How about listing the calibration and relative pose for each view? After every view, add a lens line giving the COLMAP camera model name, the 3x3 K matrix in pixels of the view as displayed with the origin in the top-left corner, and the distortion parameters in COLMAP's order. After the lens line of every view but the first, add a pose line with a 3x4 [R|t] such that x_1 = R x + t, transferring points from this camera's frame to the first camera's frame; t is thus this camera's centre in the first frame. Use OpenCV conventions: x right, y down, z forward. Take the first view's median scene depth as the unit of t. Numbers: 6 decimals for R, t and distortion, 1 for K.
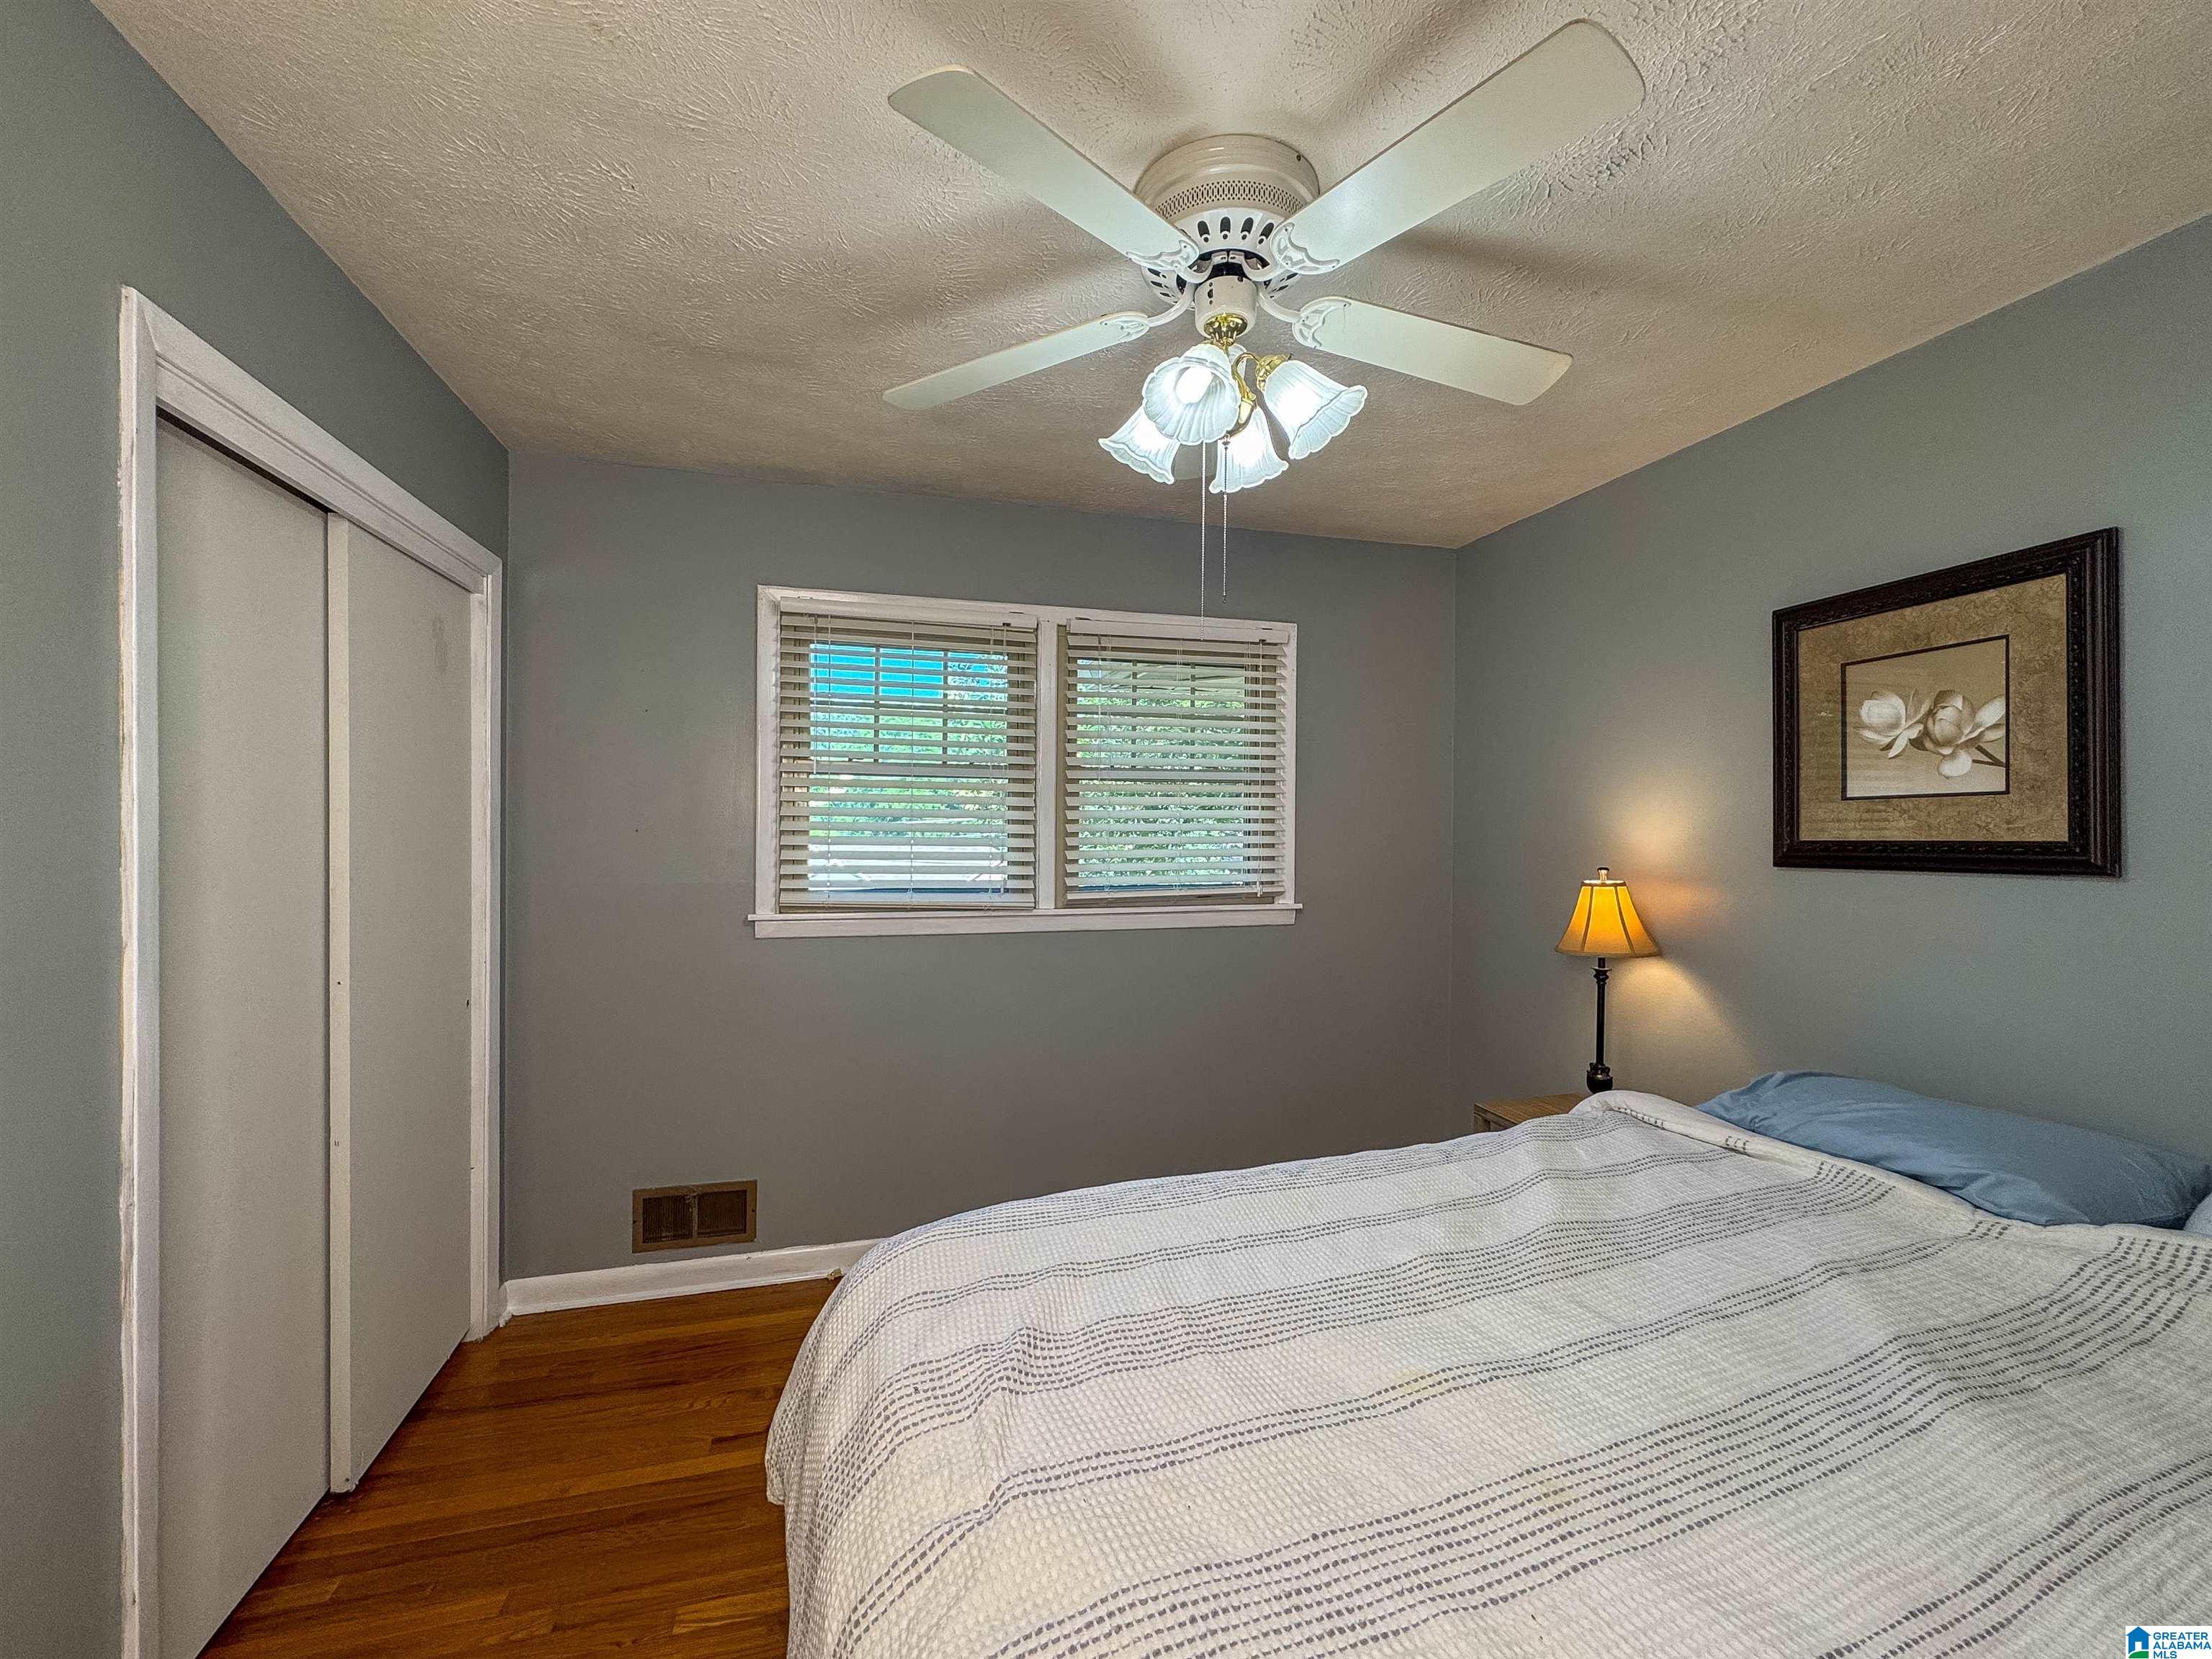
lens RADIAL K [[871.4, 0, 1129.6], [0, 871.4, 840.4], [0, 0, 1]] dist [-0.001920, 0.000580]
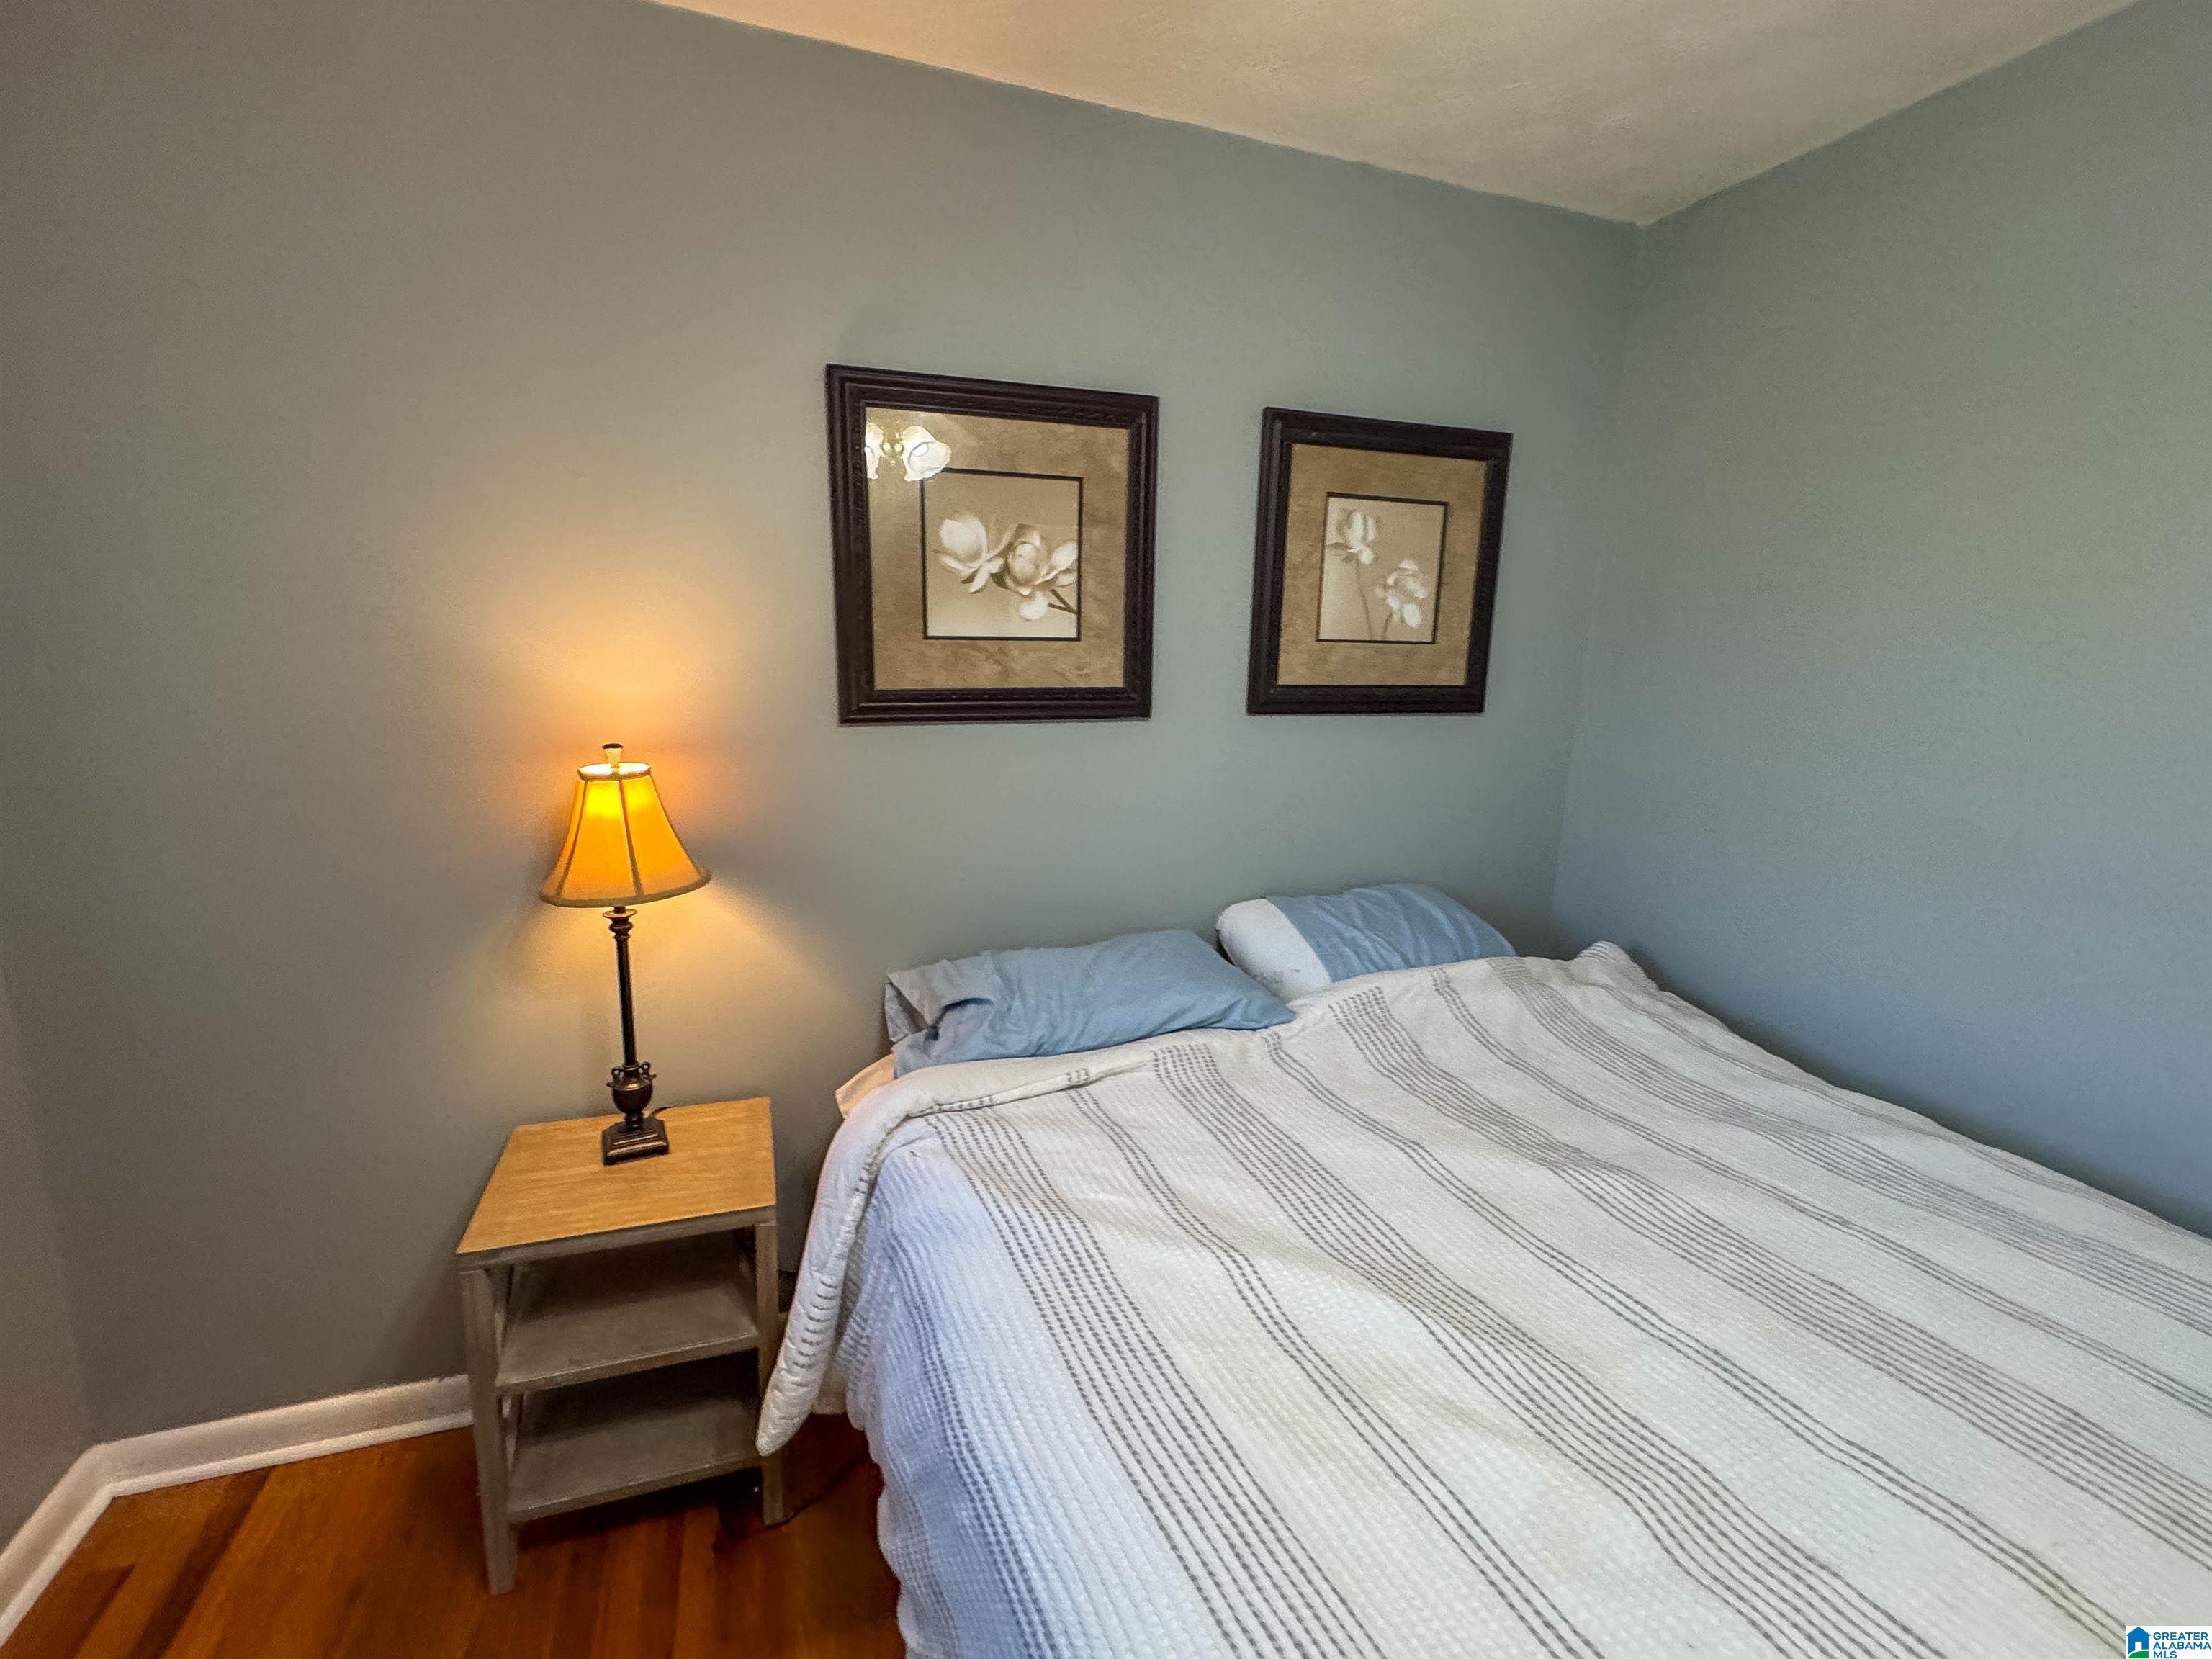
lens RADIAL K [[946.9, 0, 1102.3], [0, 946.9, 834.3], [0, 0, 1]] dist [-0.000100, 0.000552]
pose [[-0.039710, -0.208889, 0.977133, -0.124207], [-0.008302, 0.977939, 0.208724, -0.059727], [-0.999177, 0.000176, -0.040568, 0.956494]]
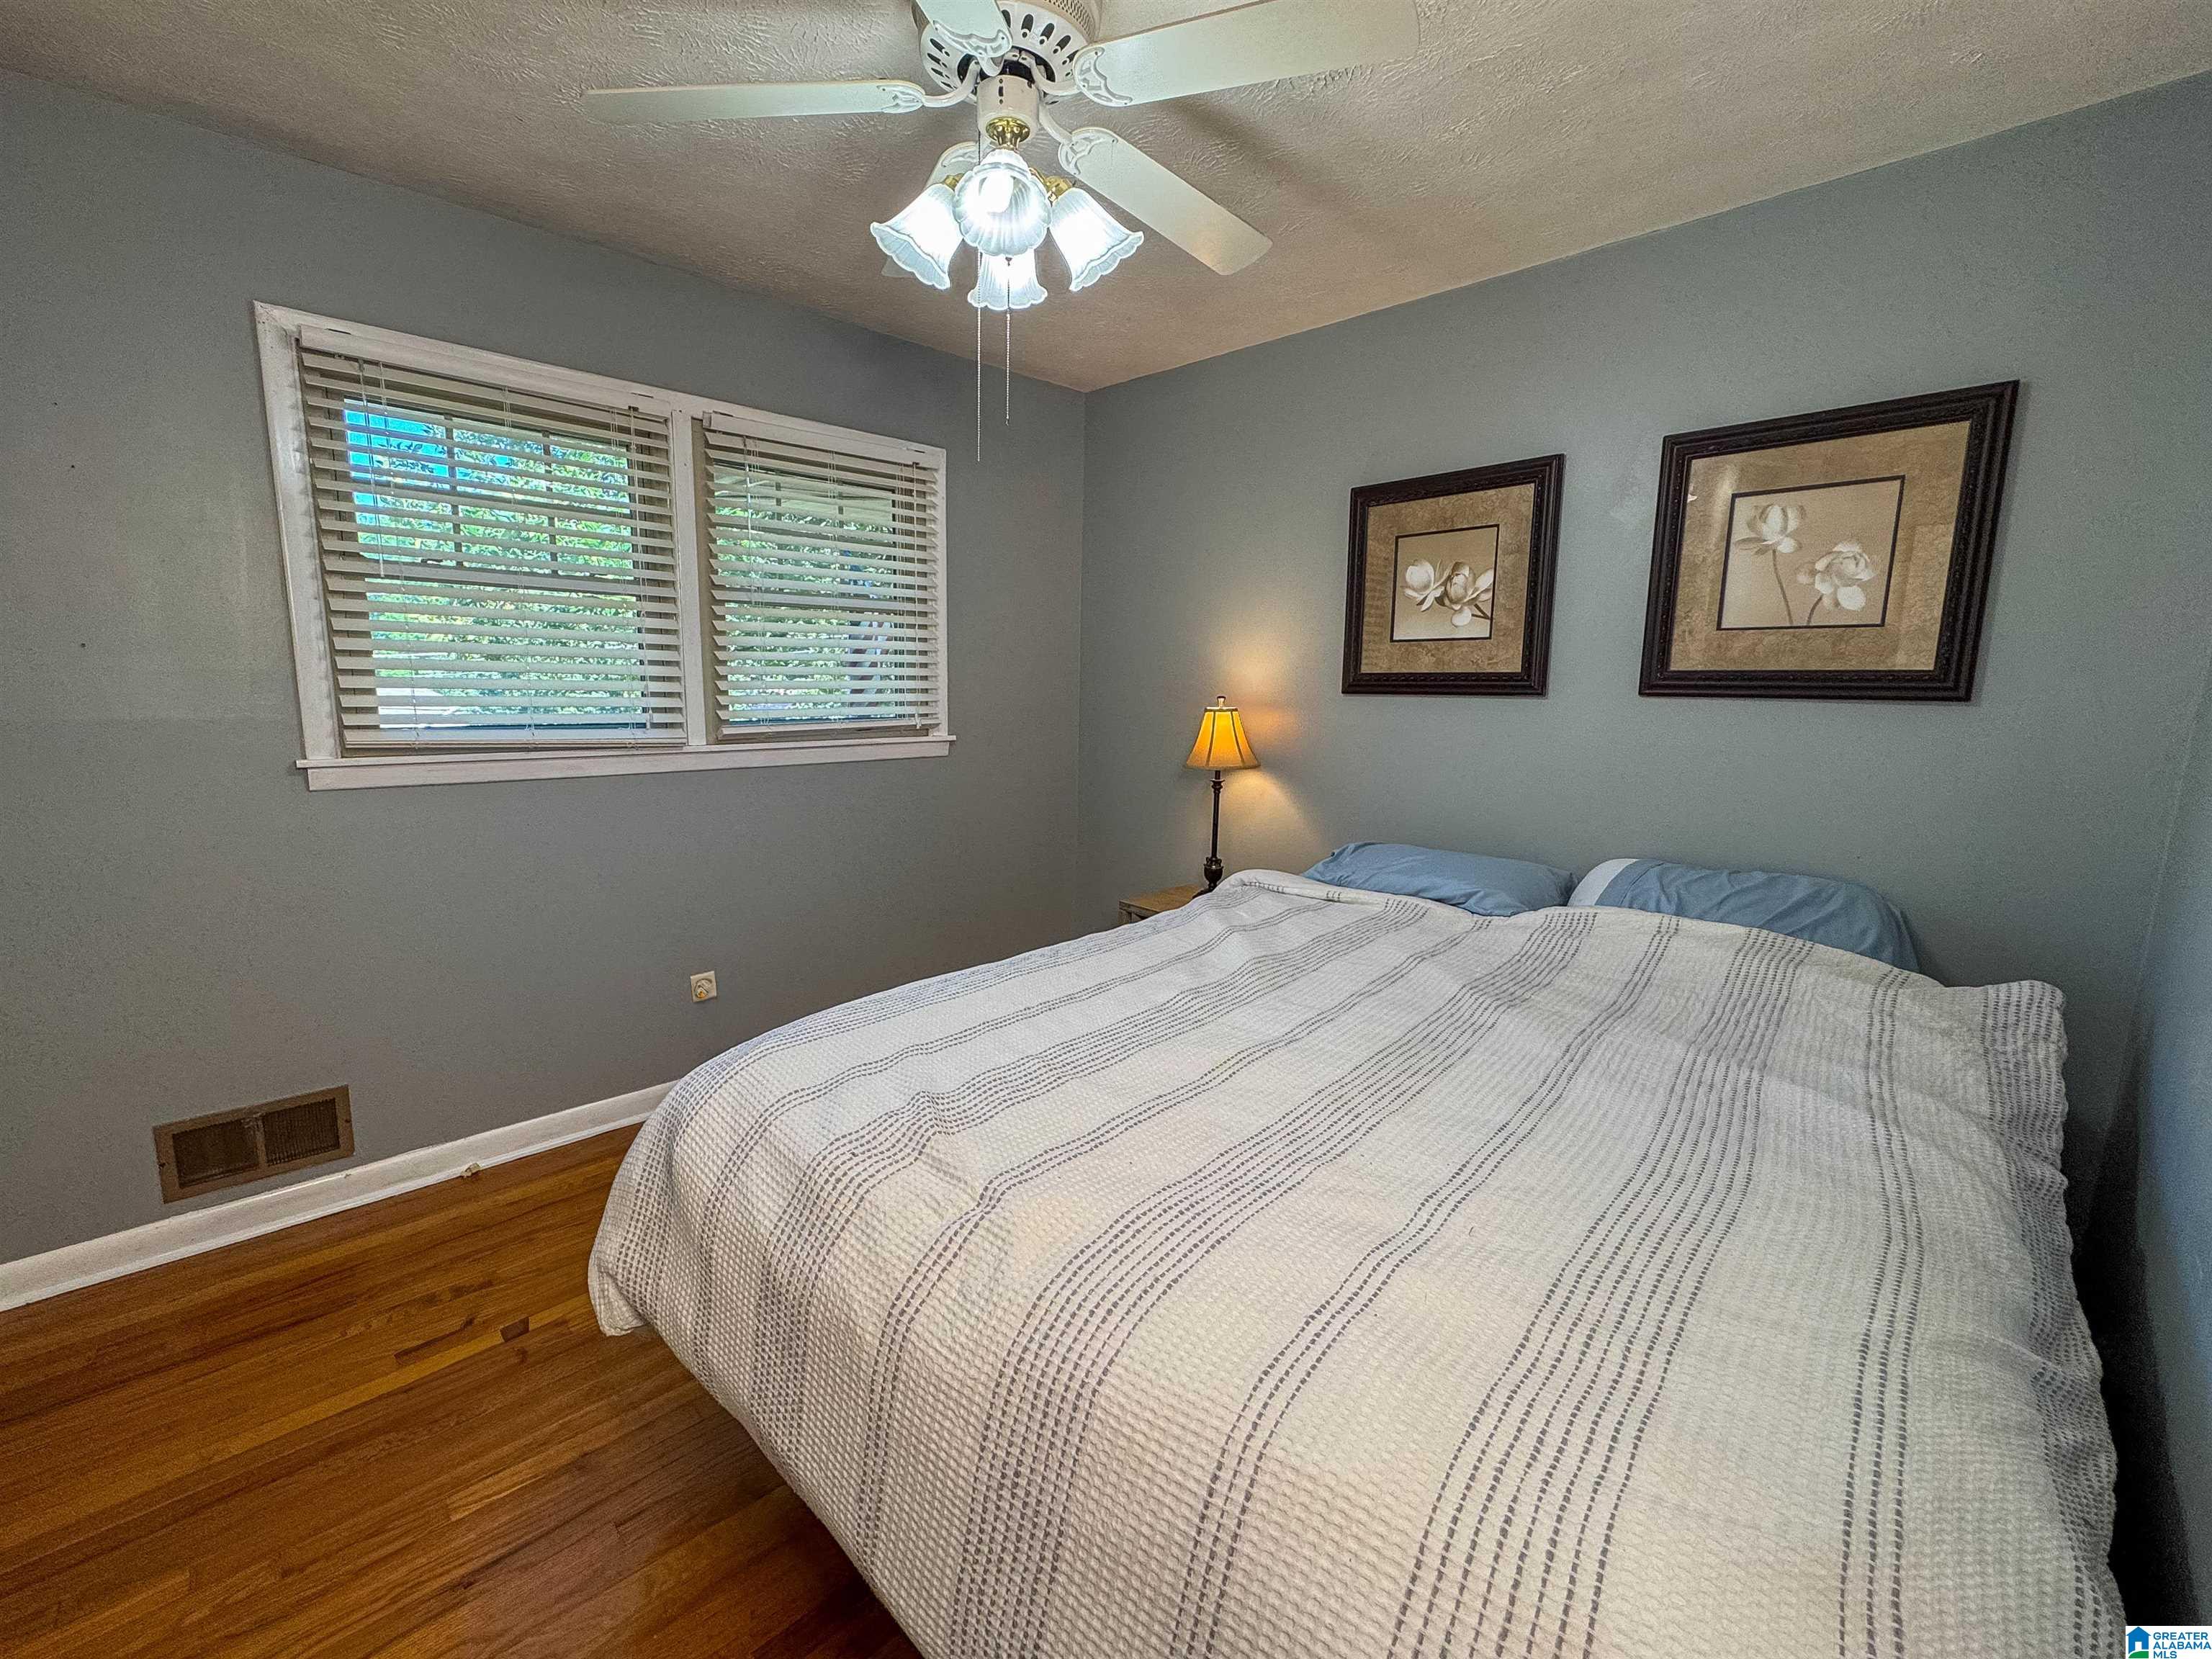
lens RADIAL K [[890.9, 0, 1101.1], [0, 890.9, 828.6], [0, 0, 1]] dist [-0.002874, 0.000514]
pose [[0.886993, -0.068633, 0.456654, -0.241883], [-0.004395, 0.987594, 0.156967, 0.026357], [-0.461762, -0.141235, 0.875687, -0.035607]]
